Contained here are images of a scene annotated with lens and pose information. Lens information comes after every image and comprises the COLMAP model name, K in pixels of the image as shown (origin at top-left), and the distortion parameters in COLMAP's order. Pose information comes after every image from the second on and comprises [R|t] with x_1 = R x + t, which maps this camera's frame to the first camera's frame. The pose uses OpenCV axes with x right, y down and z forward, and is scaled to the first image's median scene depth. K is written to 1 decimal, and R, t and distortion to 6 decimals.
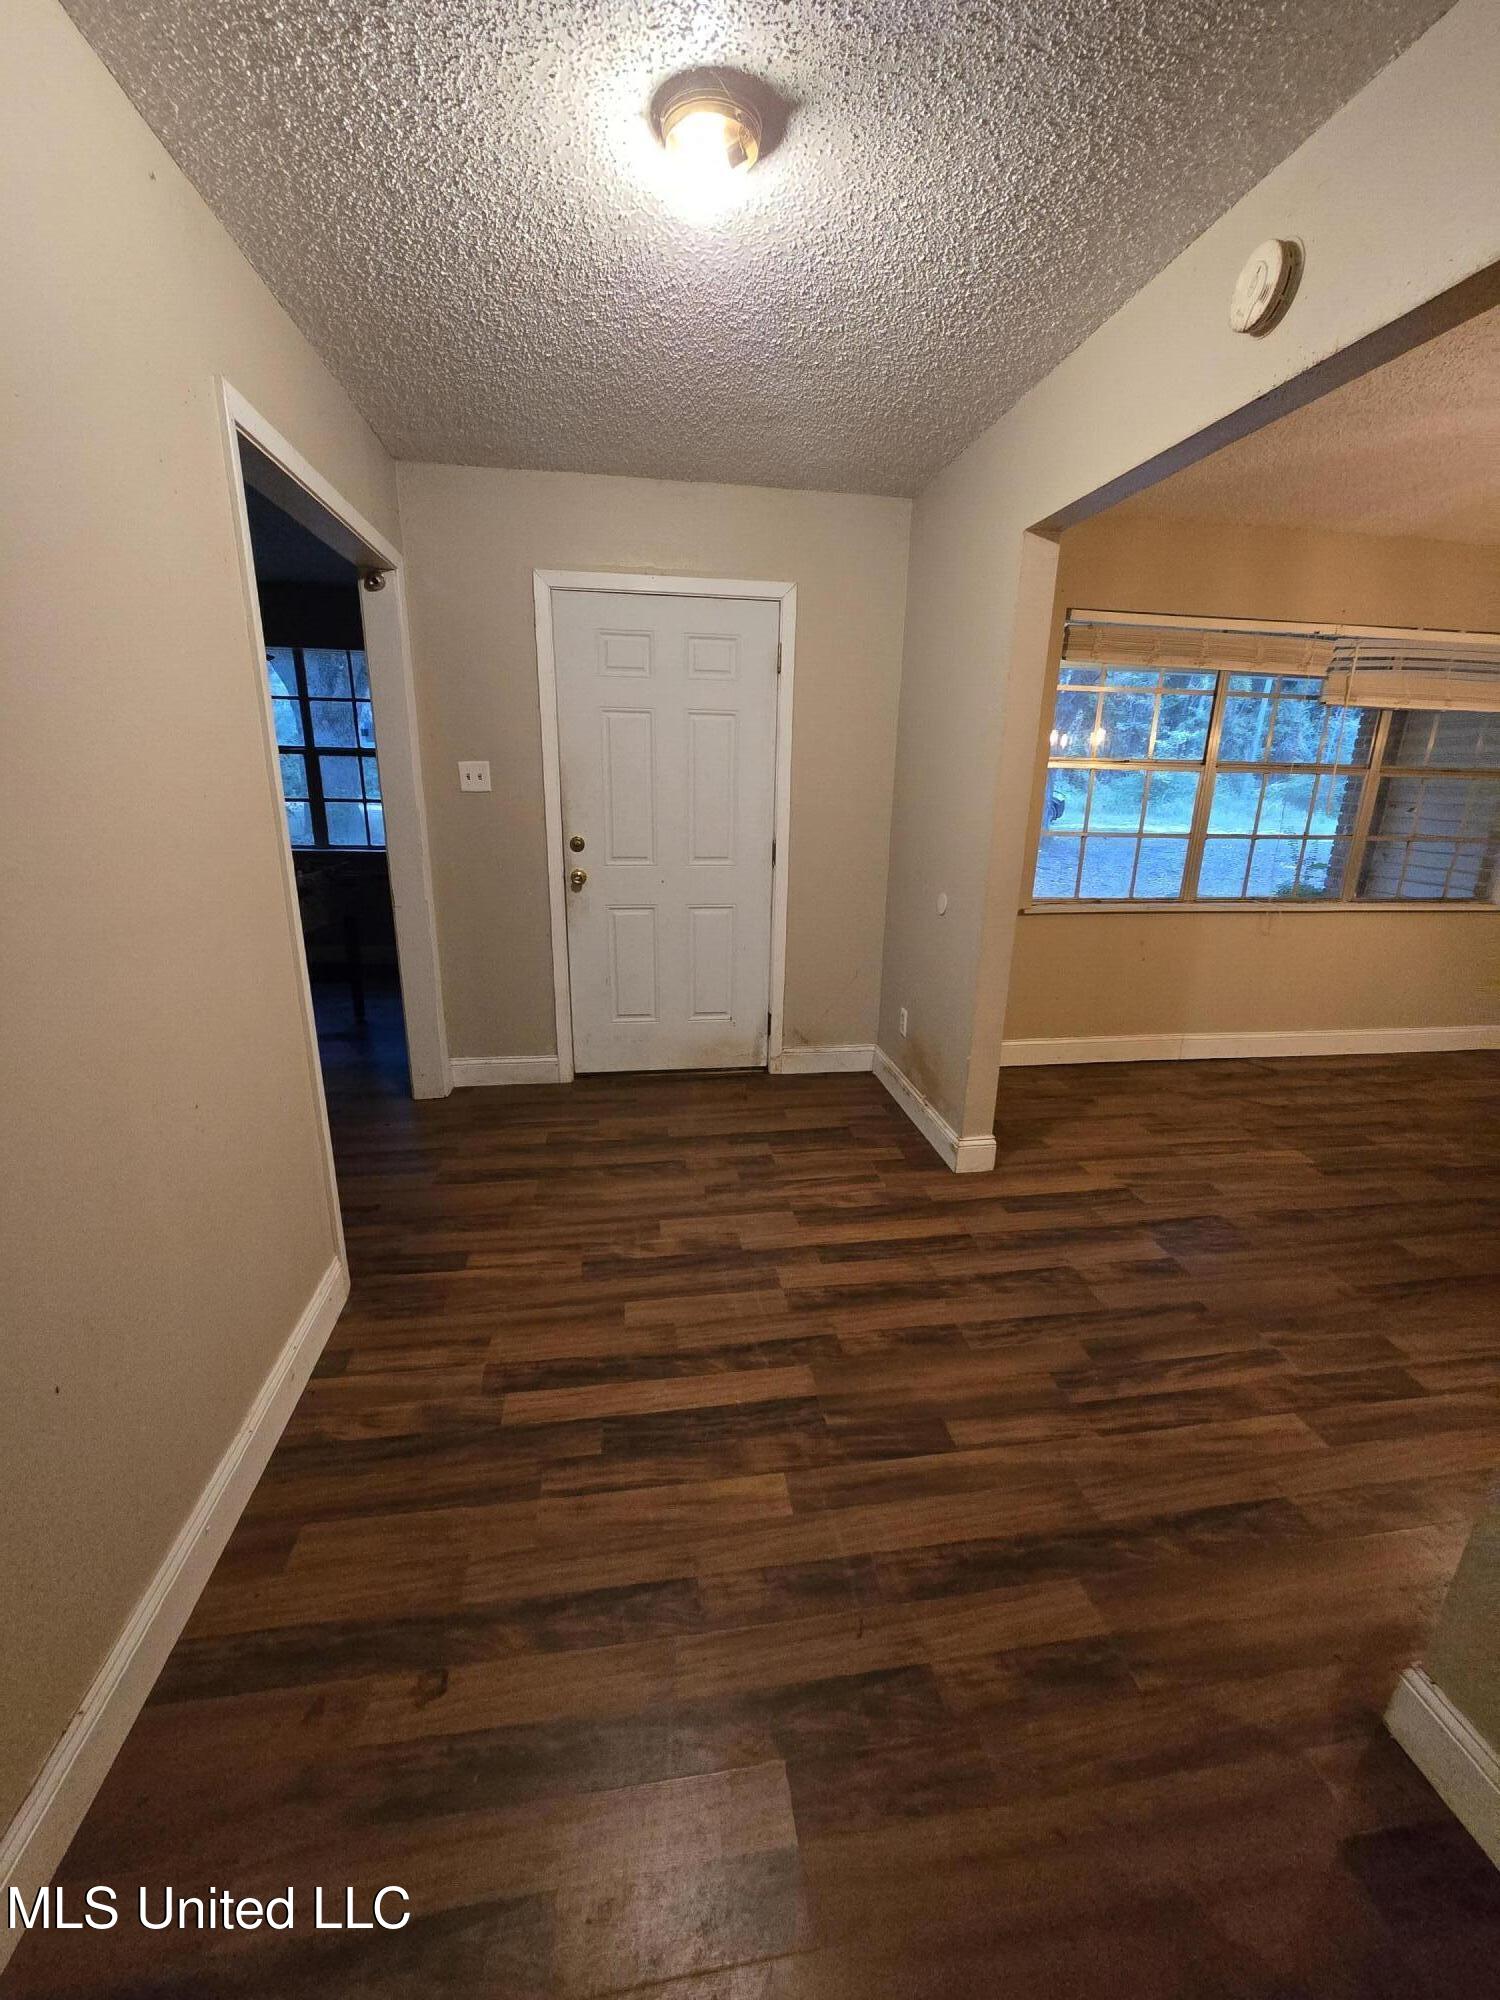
lens RADIAL K [[813.8, 0, 752.7], [0, 813.8, 998.9], [0, 0, 1]] dist [-0.003507, -0.000448]
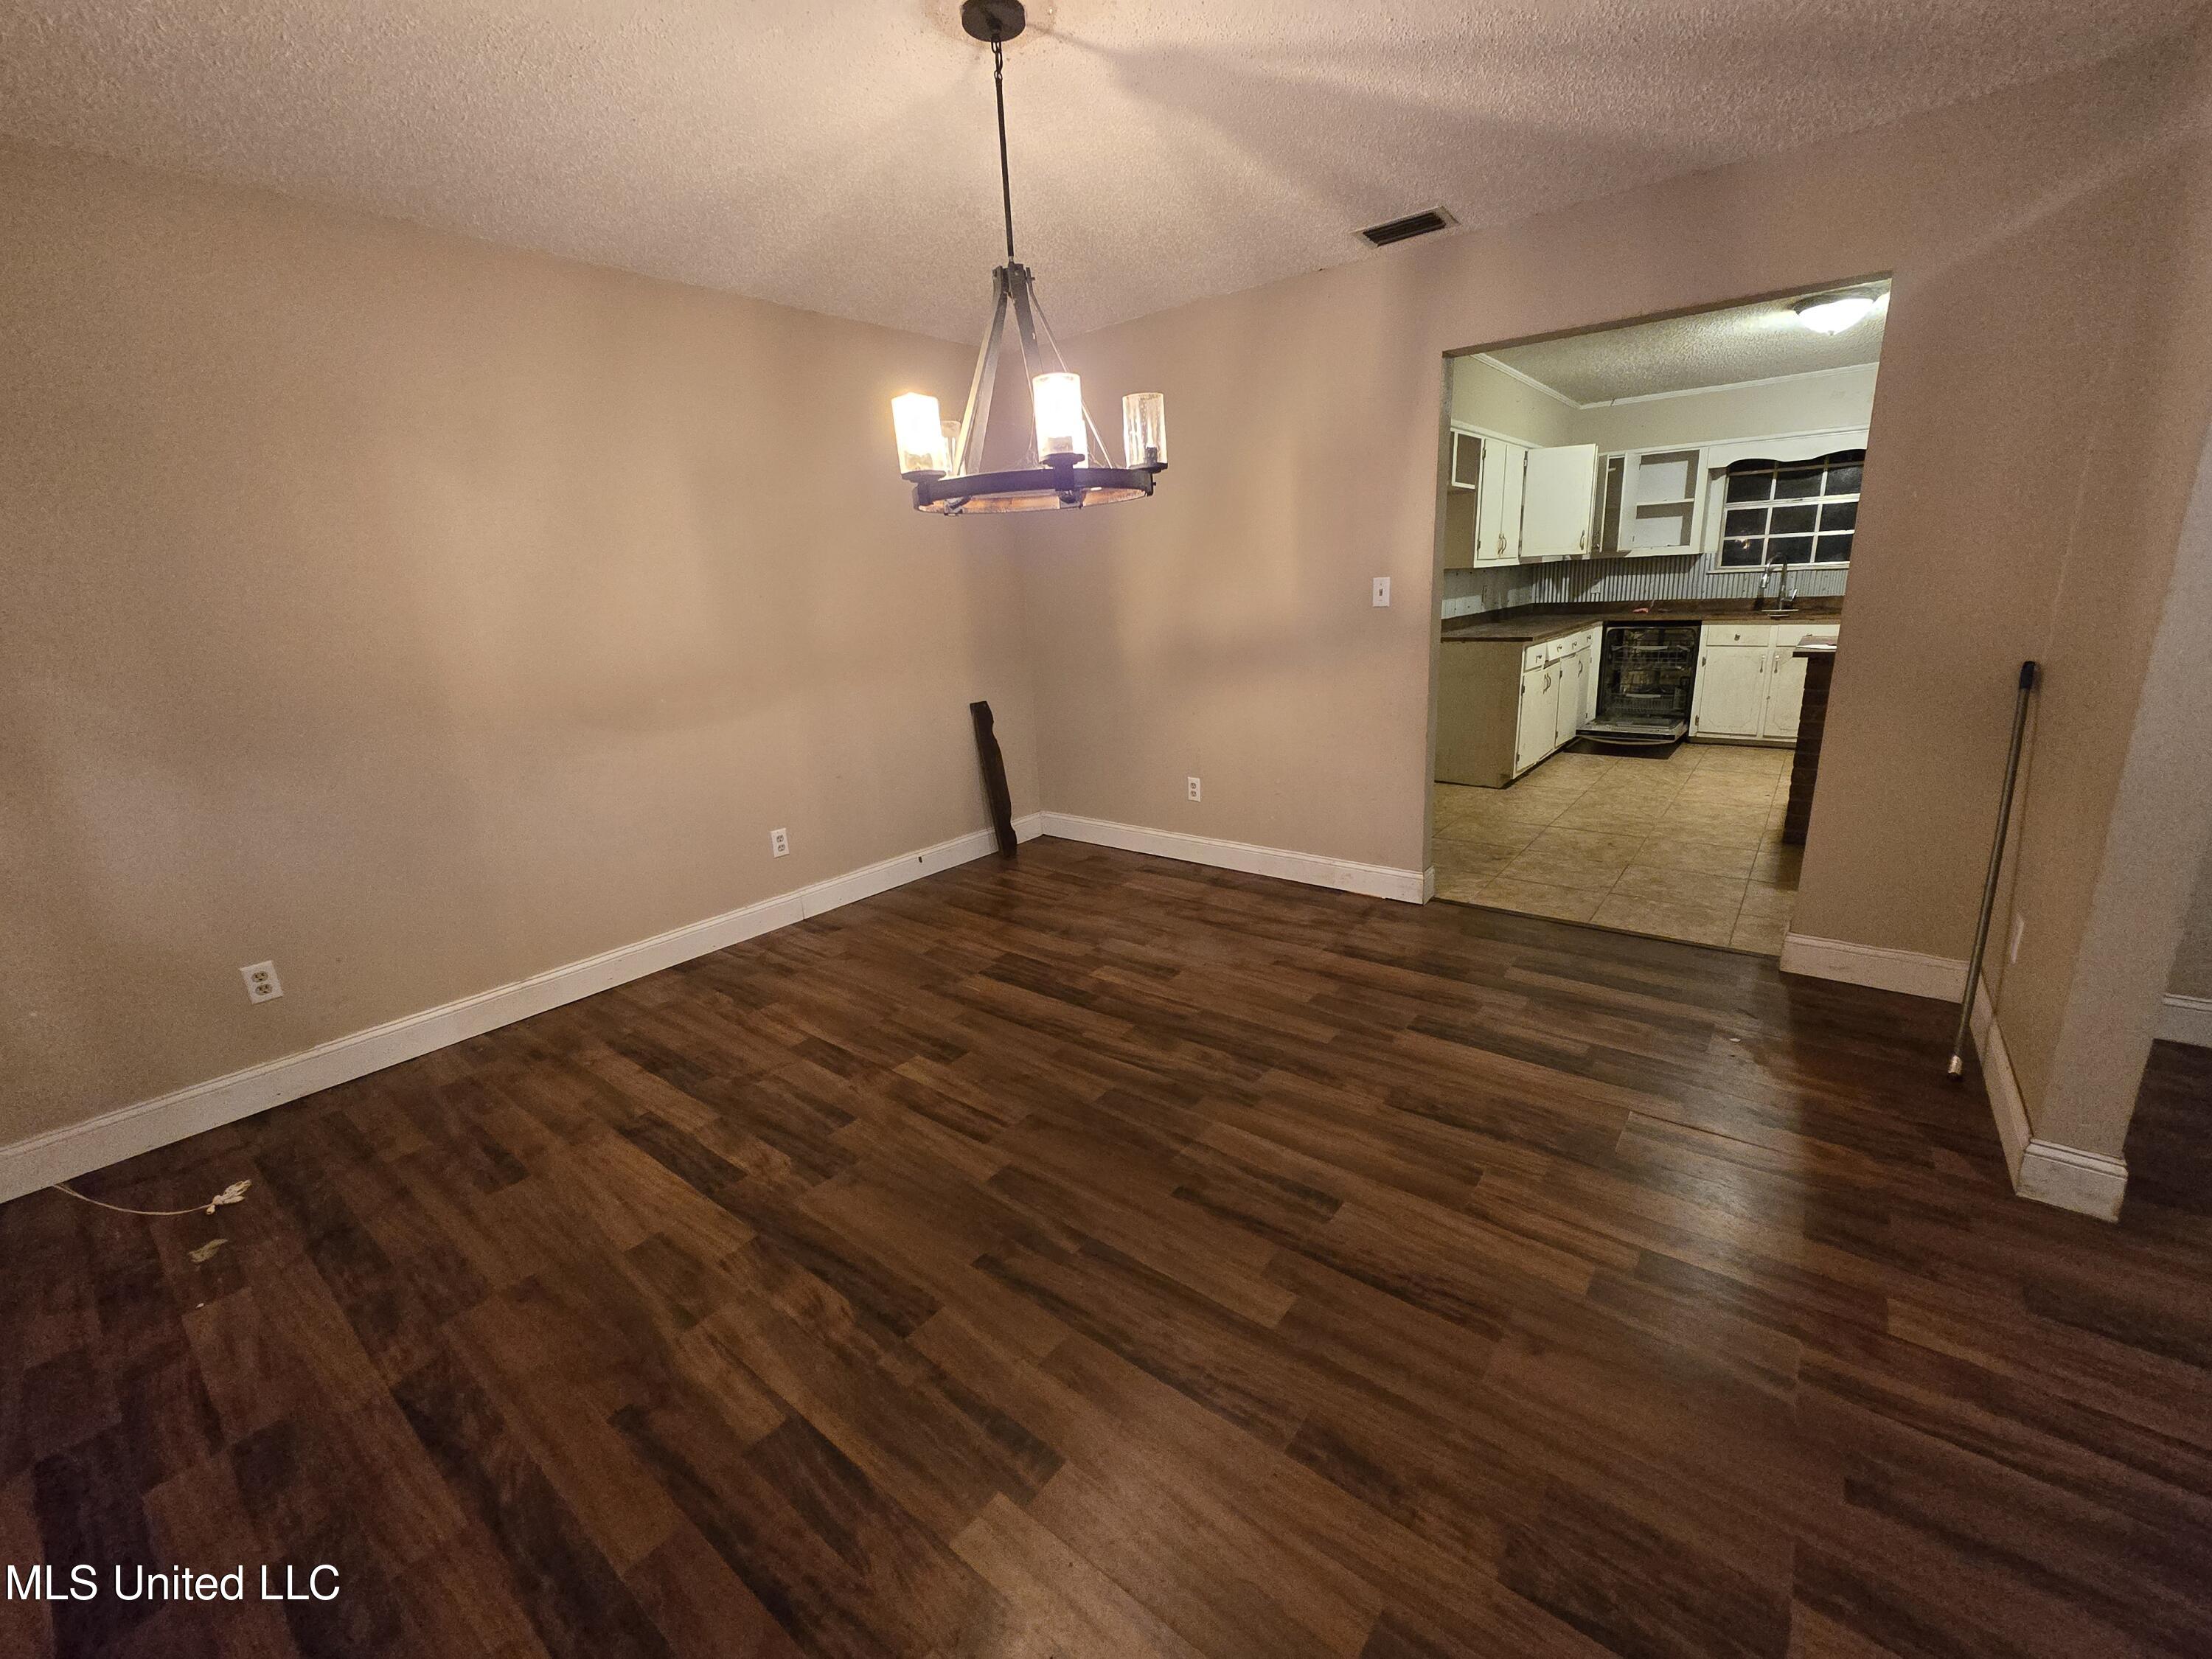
lens RADIAL K [[900.0, 0, 1146.1], [0, 900.0, 825.3], [0, 0, 1]] dist [-0.003507, -0.000448]
pose [[-0.692095, -0.178829, 0.699303, 0.575766], [0.231725, 0.862494, 0.449898, -0.377757], [-0.683599, 0.473418, -0.555488, 1.514142]]
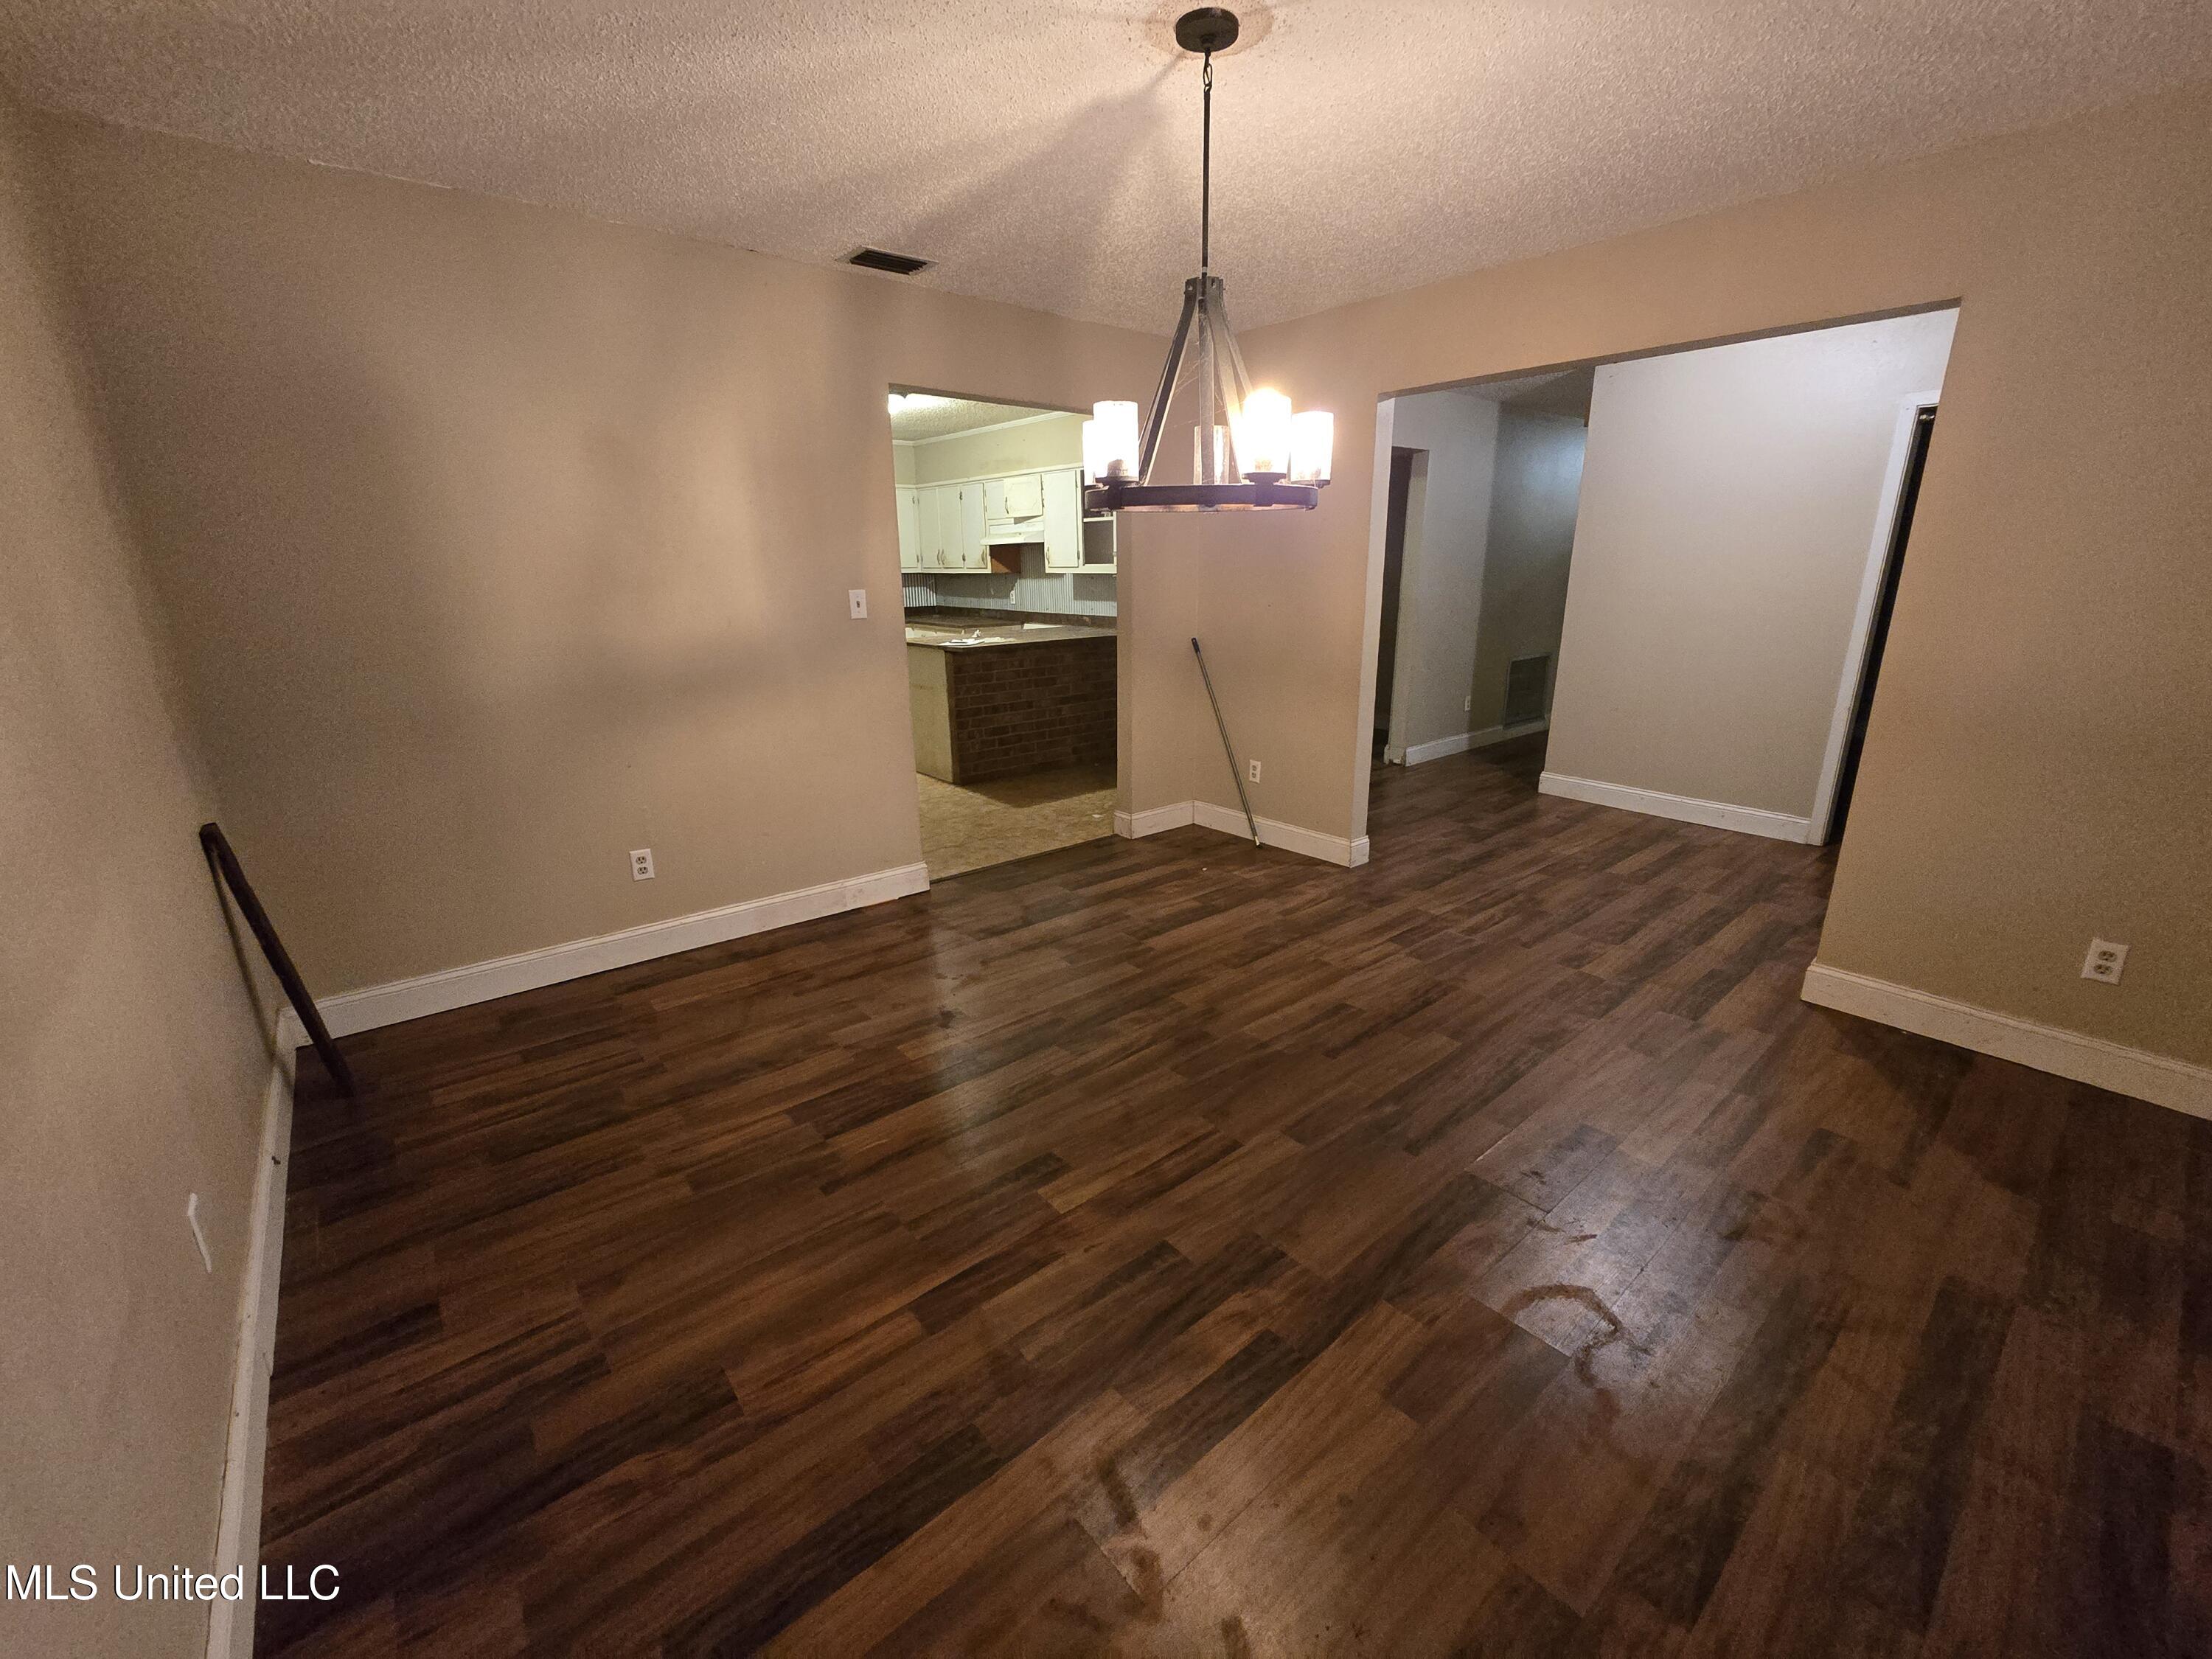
lens RADIAL K [[900.0, 0, 1103.7], [0, 900.0, 827.2], [0, 0, 1]] dist [-0.003507, -0.000448]
pose [[-0.856358, 0.128138, -0.500231, 1.984395], [-0.157254, 0.857998, 0.488989, -0.436417], [0.491855, 0.497413, -0.714604, 1.721081]]
